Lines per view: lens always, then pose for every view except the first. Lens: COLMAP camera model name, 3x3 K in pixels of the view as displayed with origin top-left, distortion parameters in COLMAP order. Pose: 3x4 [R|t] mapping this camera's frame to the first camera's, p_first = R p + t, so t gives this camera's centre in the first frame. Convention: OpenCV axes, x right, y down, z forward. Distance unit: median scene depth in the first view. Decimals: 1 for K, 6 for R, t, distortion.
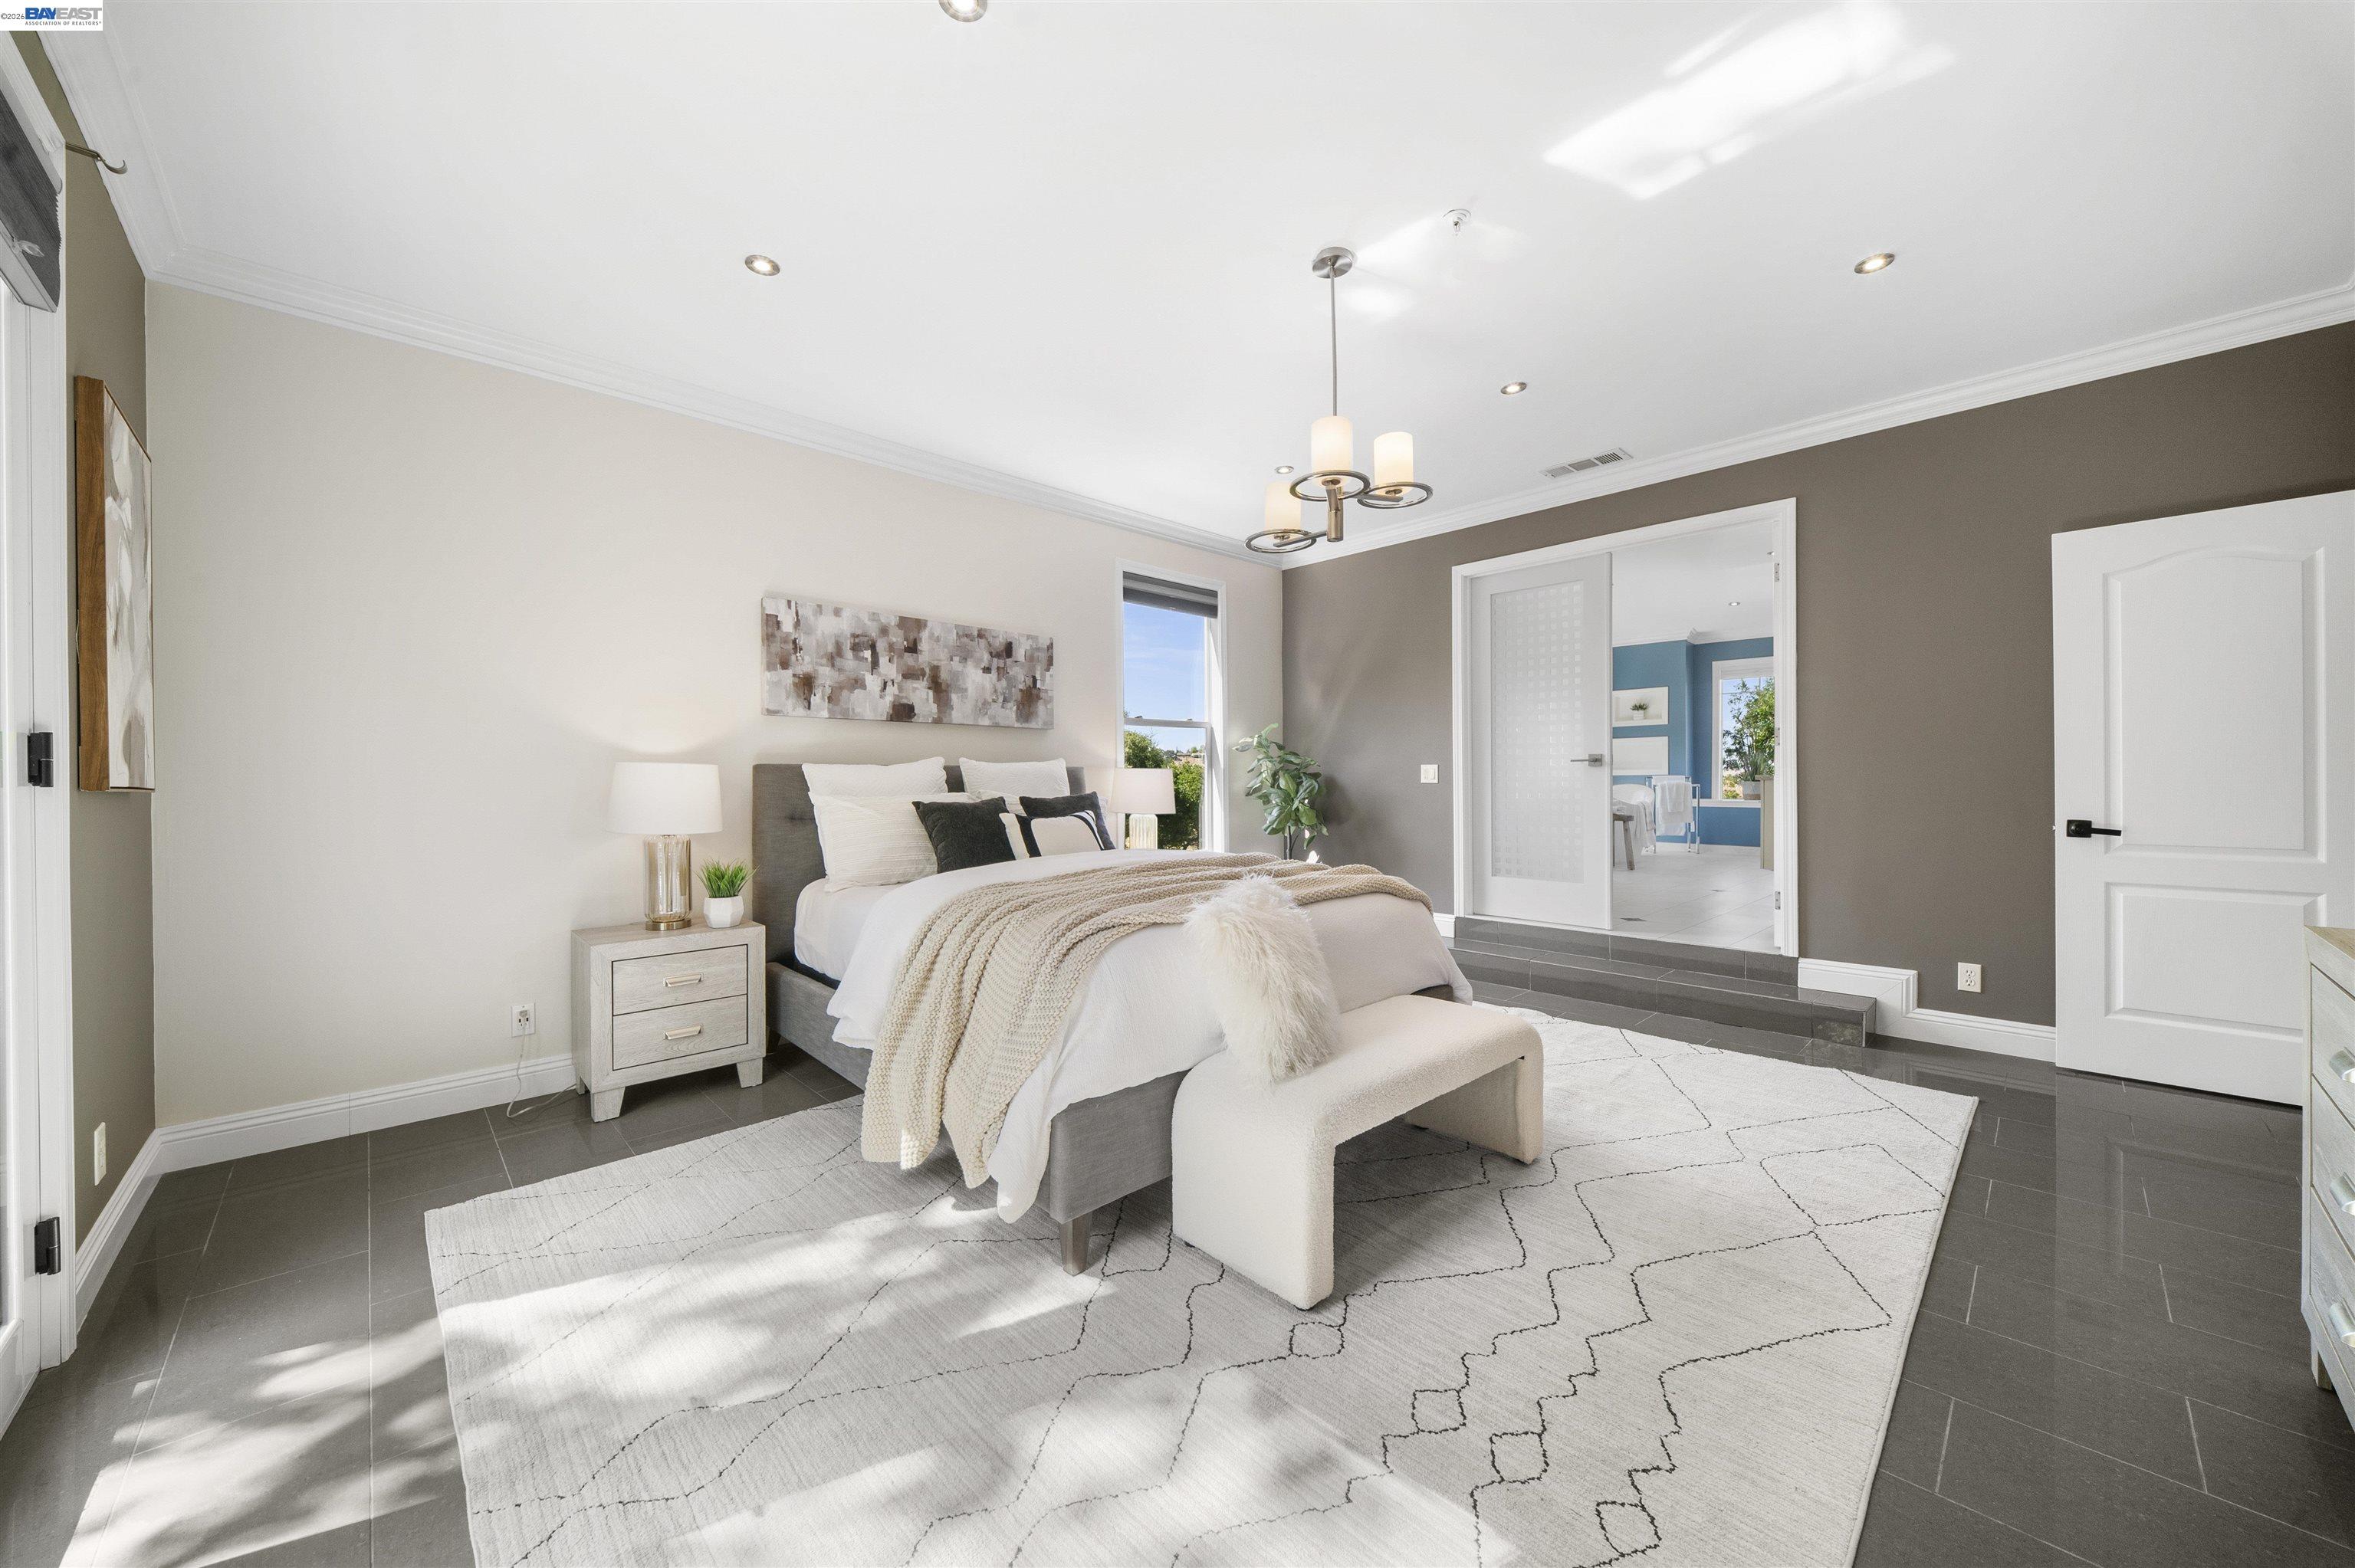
lens RADIAL K [[839.8, 0, 1171.9], [0, 839.8, 786.6], [0, 0, 1]] dist [0.004386, -0.005108]
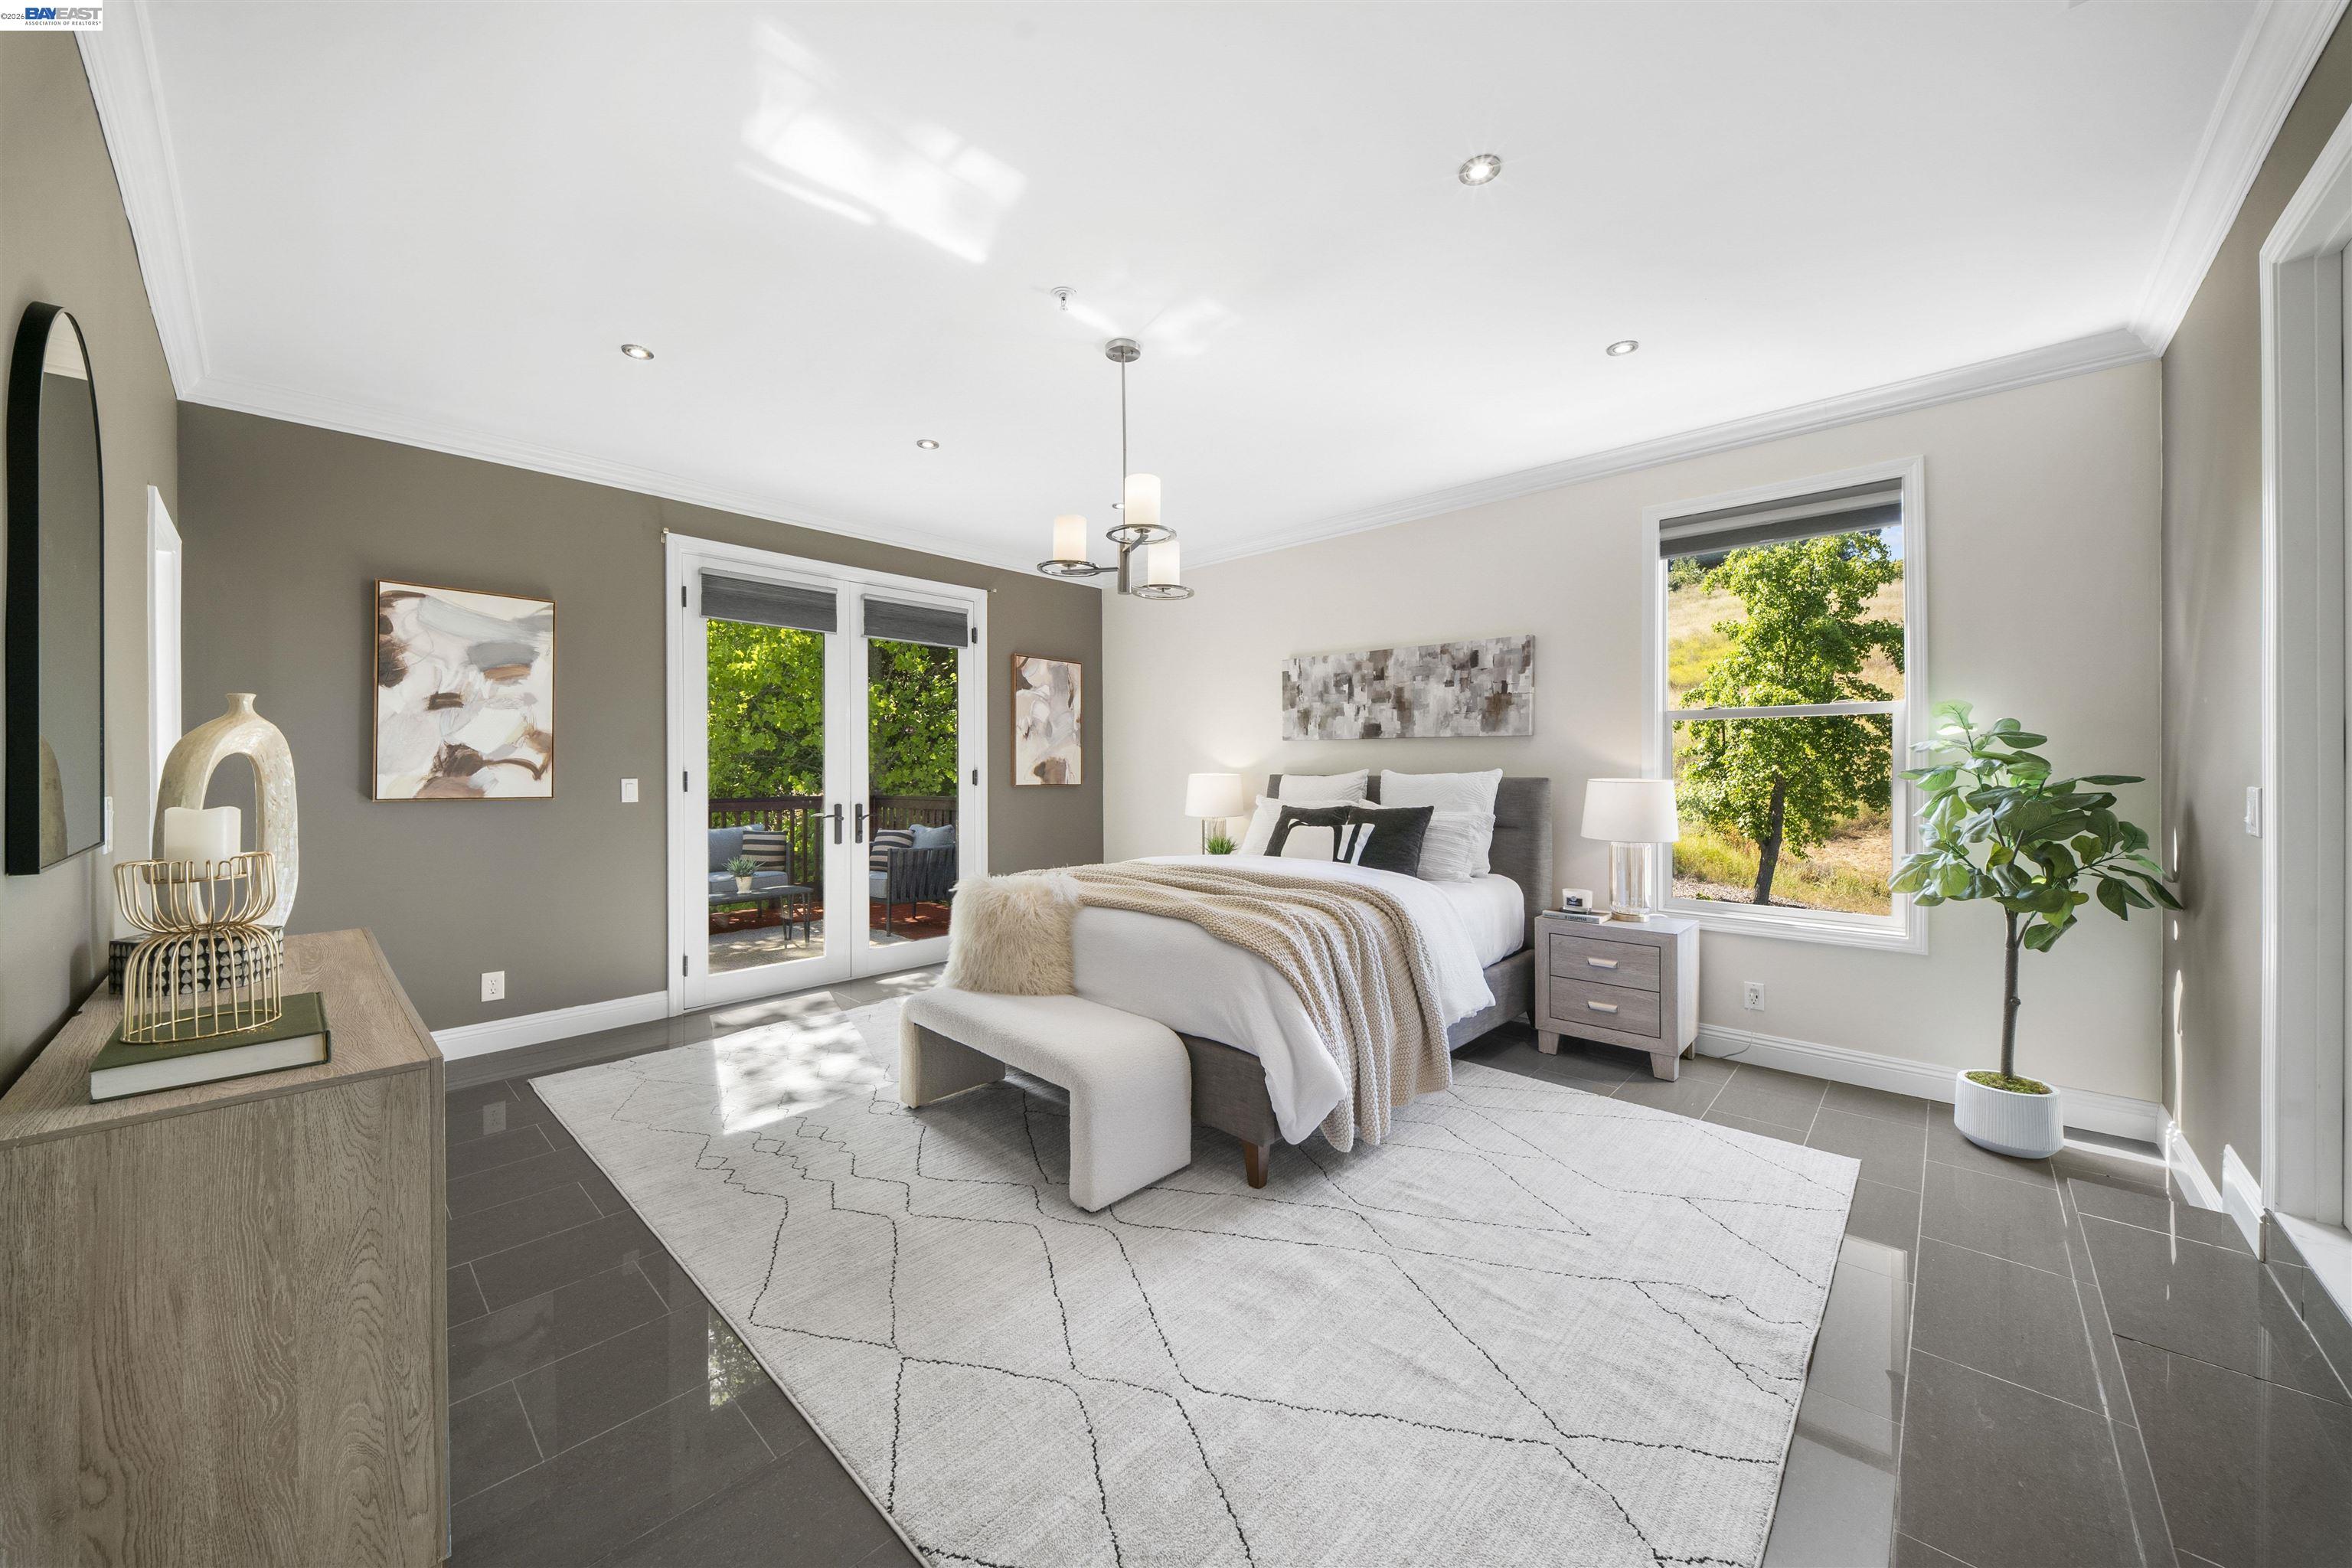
lens RADIAL K [[838.8, 0, 1166.9], [0, 838.8, 767.1], [0, 0, 1]] dist [0.004386, -0.005108]
pose [[0.055809, 0.006780, -0.998418, 0.852291], [-0.006994, 0.999955, 0.006400, -0.042070], [0.998417, 0.006626, 0.055854, 0.635874]]
